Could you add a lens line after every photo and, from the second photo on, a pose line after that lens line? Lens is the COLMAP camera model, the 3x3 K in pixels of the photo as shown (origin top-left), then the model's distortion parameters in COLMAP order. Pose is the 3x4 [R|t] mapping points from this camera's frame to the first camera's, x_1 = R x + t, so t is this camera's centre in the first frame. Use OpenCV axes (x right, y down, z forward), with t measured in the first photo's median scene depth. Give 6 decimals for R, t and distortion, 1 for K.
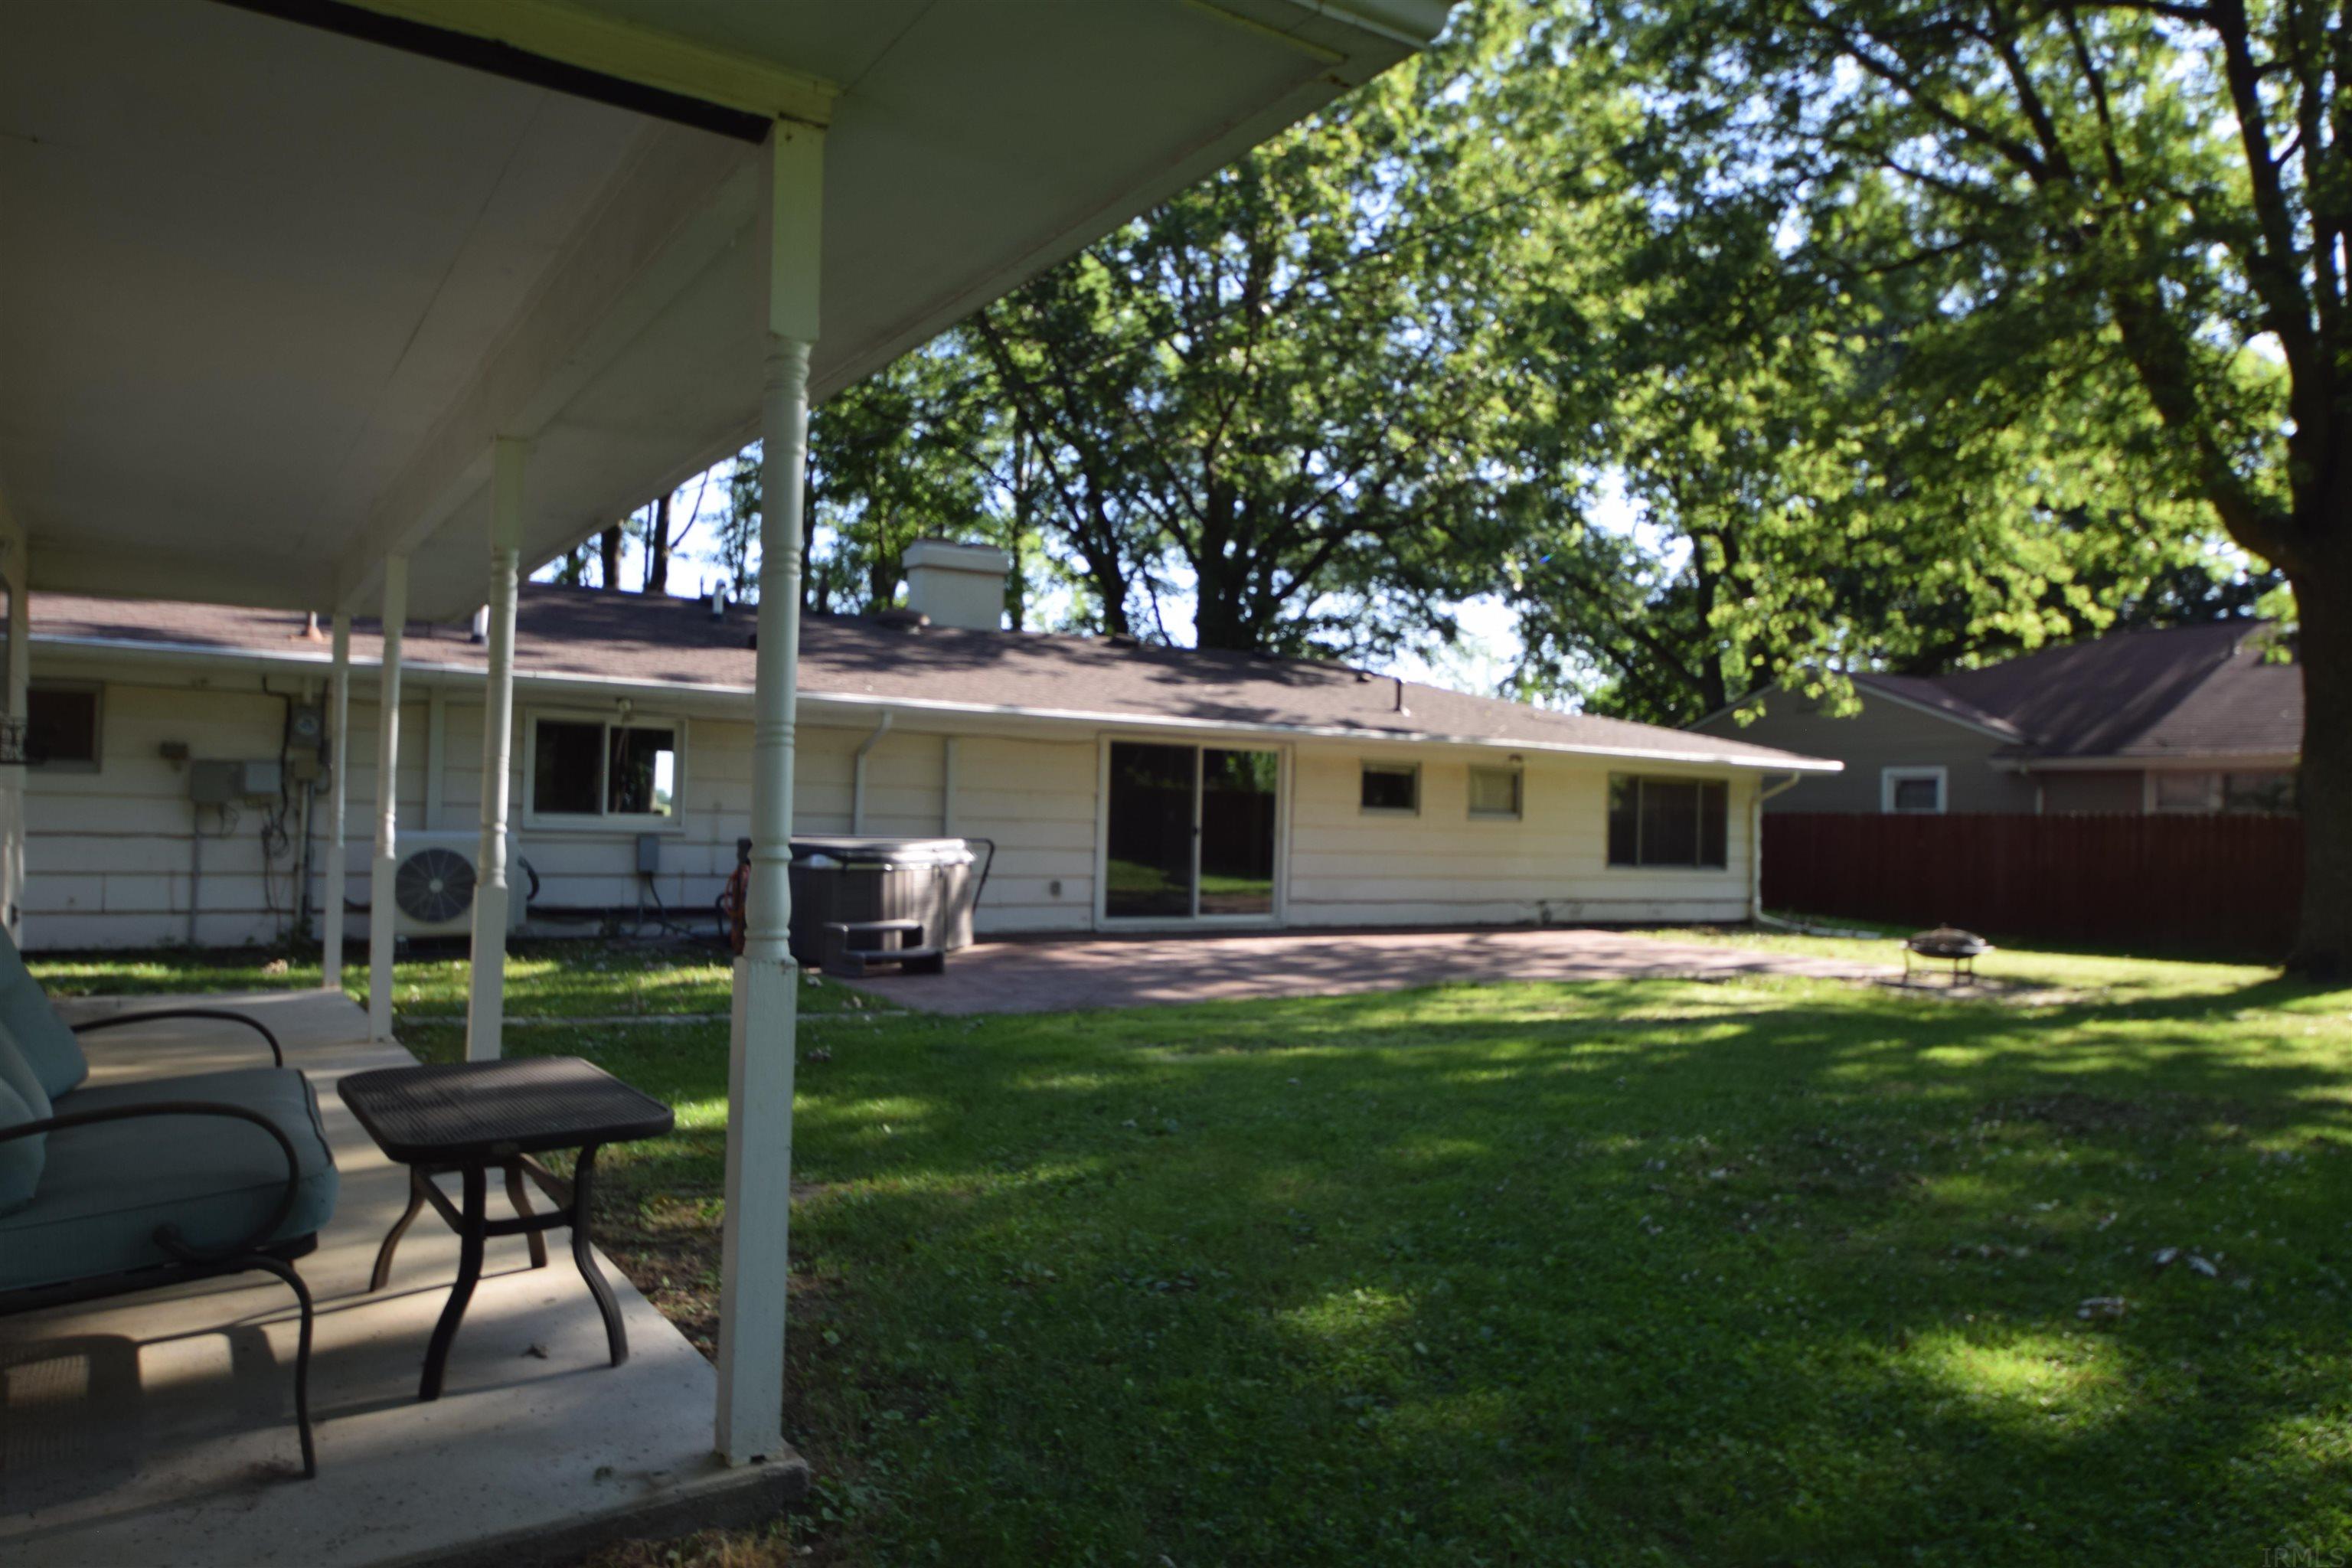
lens RADIAL K [[1551.5, 0, 1176.0], [0, 1551.5, 784.0], [0, 0, 1]] dist [-0.004577, 0.029639]
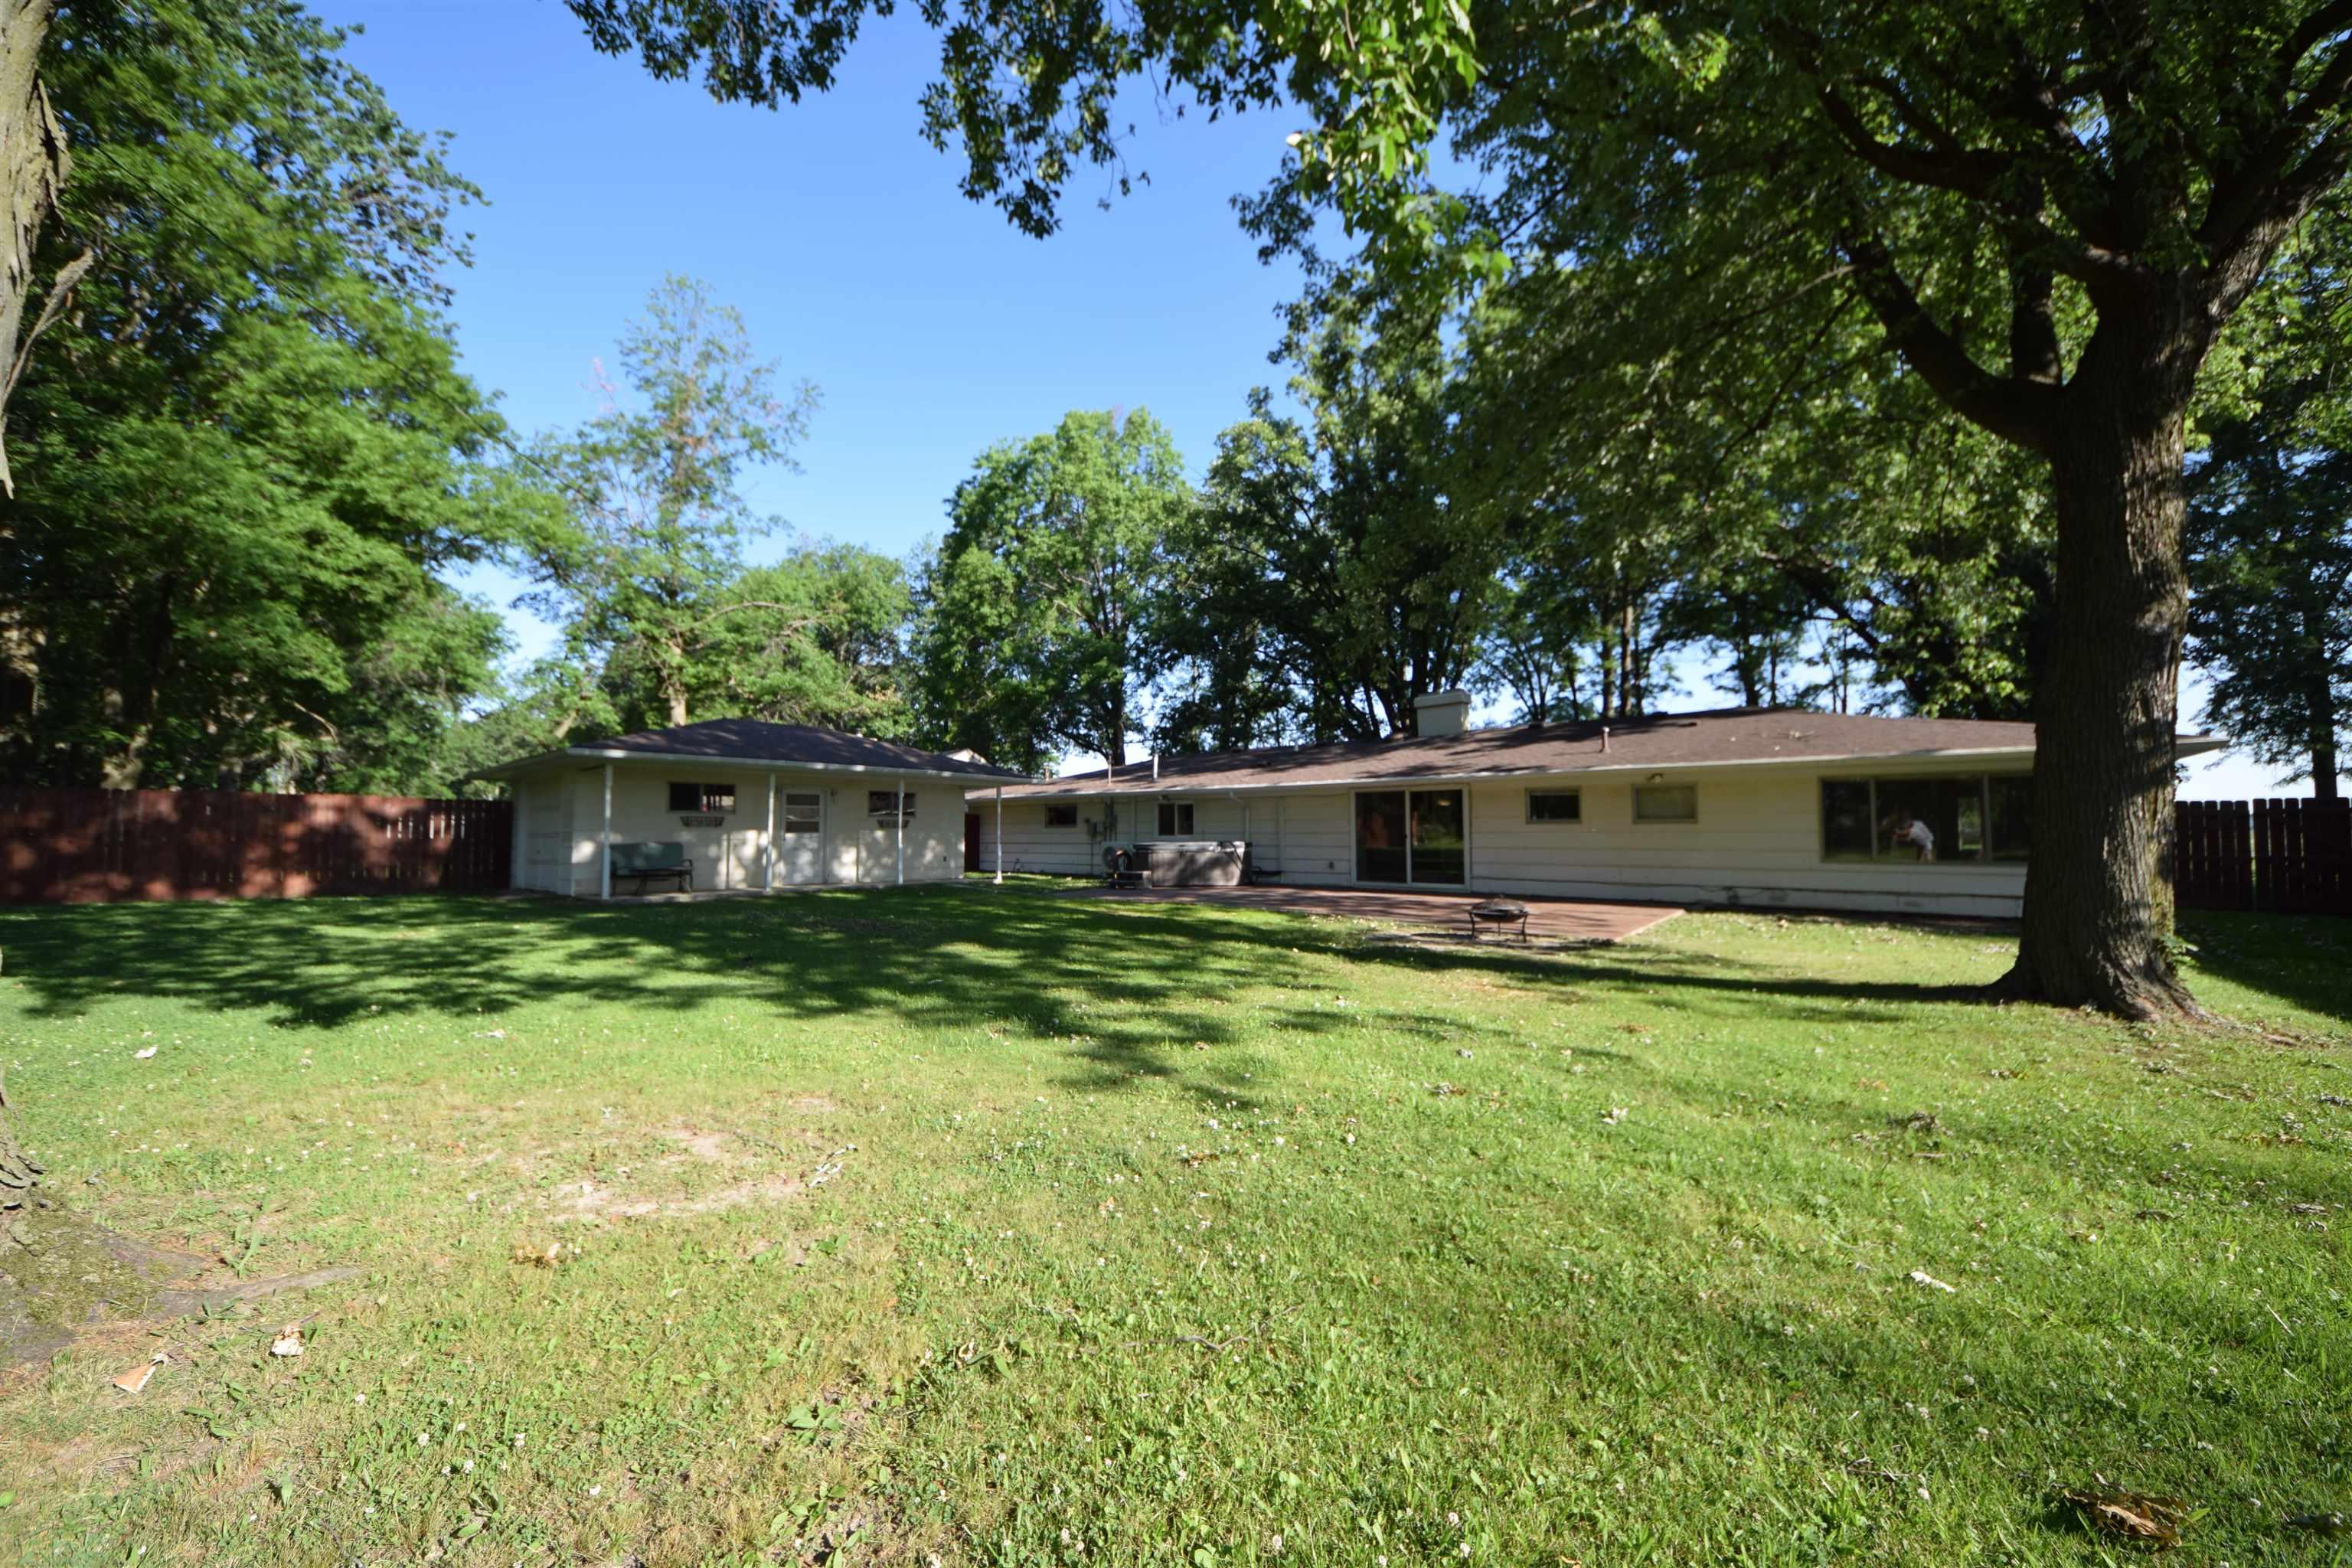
lens RADIAL K [[836.9, 0, 1192.9], [0, 836.9, 795.5], [0, 0, 1]] dist [0.000654, -0.000034]
pose [[0.270403, -0.071391, -0.960097, 1.628678], [0.031682, 0.997367, -0.065239, 0.068330], [0.962226, -0.012777, 0.271953, 0.849448]]
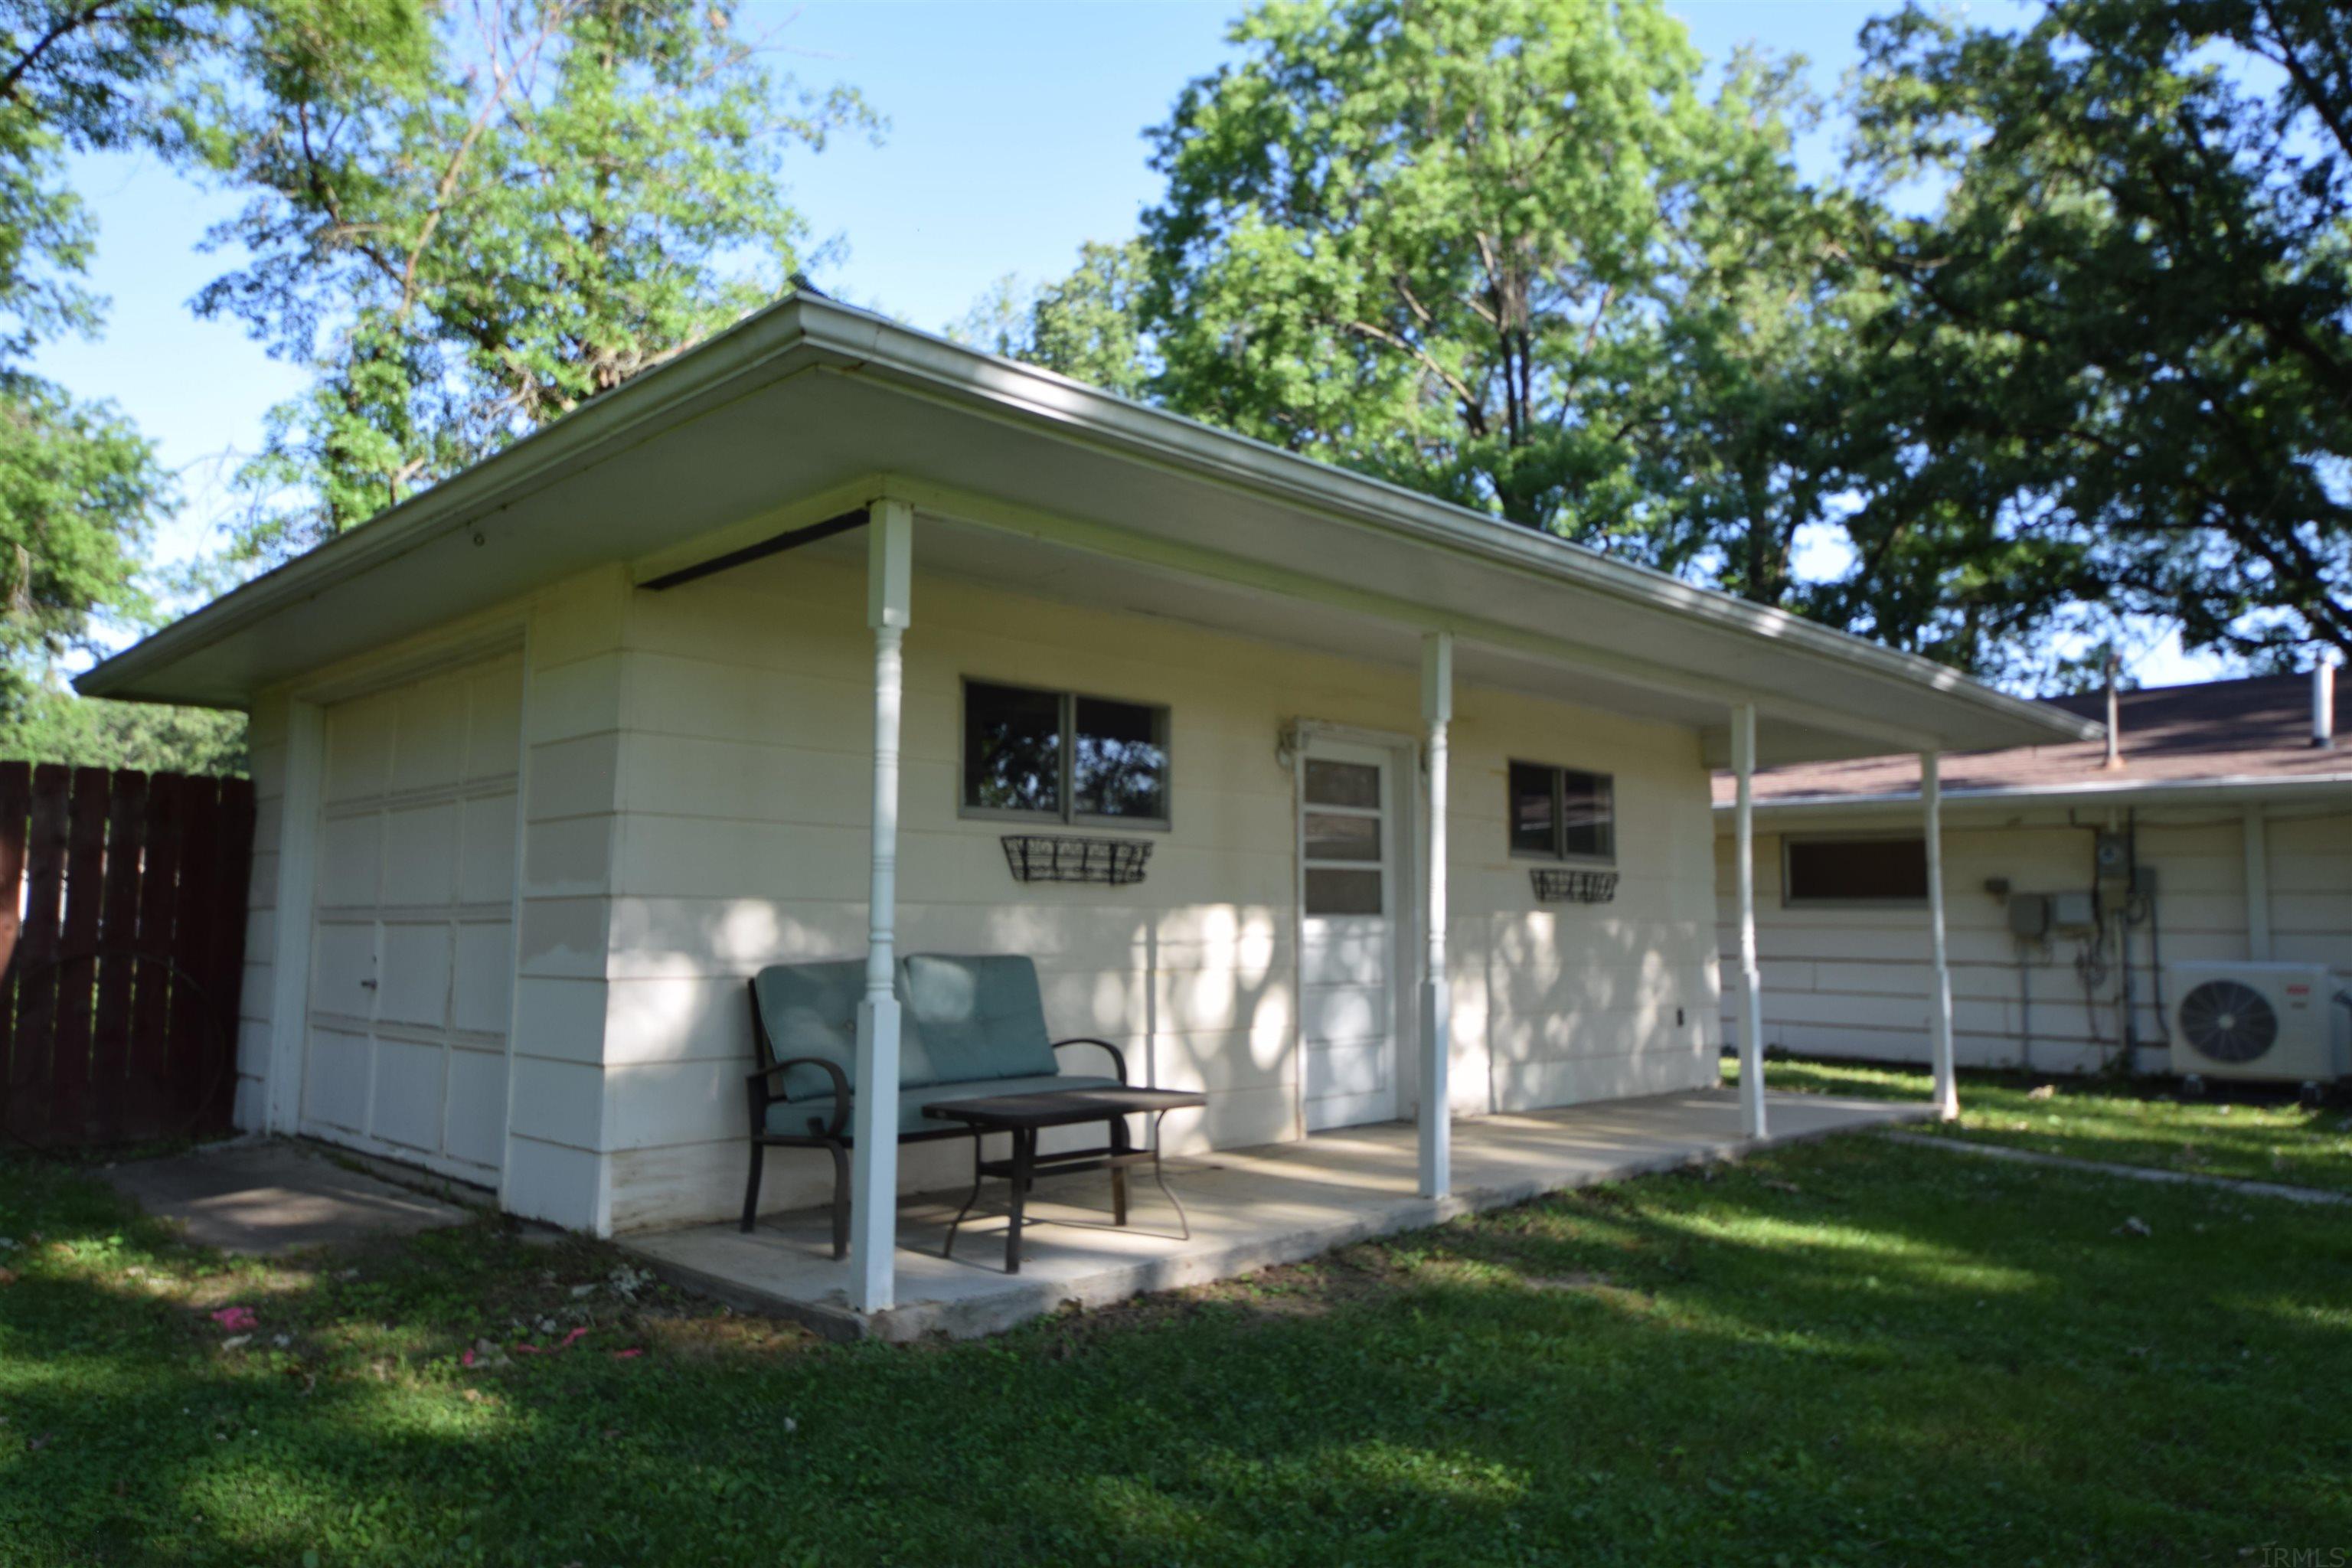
lens RADIAL K [[1551.5, 0, 1176.0], [0, 1551.5, 784.0], [0, 0, 1]] dist [-0.004577, 0.029639]
pose [[0.178597, -0.112024, -0.977524, 0.322511], [0.018705, 0.993704, -0.110461, 0.016508], [0.983745, 0.001443, 0.179568, 0.229454]]
